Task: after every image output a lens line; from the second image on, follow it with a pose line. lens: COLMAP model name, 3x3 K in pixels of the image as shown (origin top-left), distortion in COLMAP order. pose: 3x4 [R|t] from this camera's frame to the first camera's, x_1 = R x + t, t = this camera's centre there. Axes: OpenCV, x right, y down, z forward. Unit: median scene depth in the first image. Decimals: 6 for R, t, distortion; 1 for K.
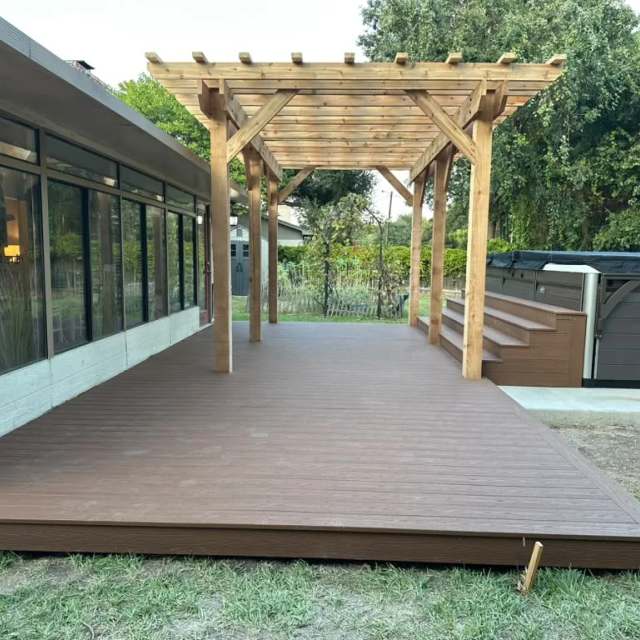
lens RADIAL K [[600.4, 0, 326.2], [0, 600.4, 321.2], [0, 0, 1]] dist [0.152490, -0.276827]
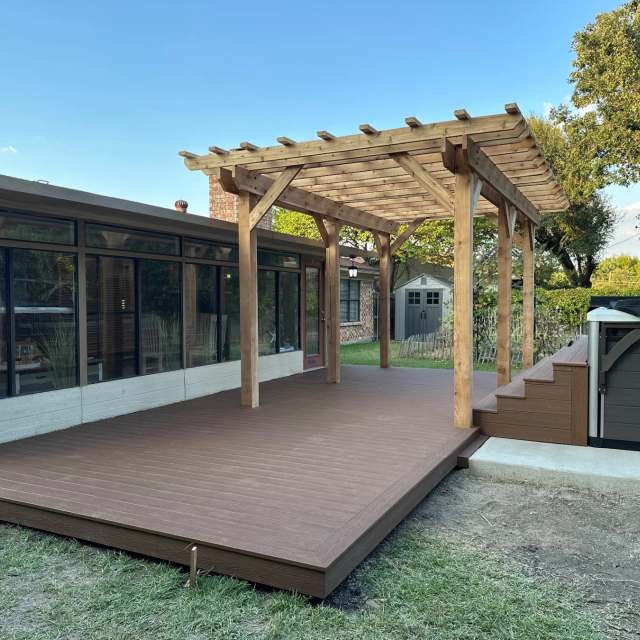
lens RADIAL K [[602.6, 0, 320.0], [0, 602.6, 320.0], [0, 0, 1]] dist [0.151733, -0.293223]
pose [[0.905003, -0.004565, -0.425381, 0.451190], [-0.029144, 0.996928, -0.072703, -0.001177], [0.424406, 0.078194, 0.902089, -0.006428]]
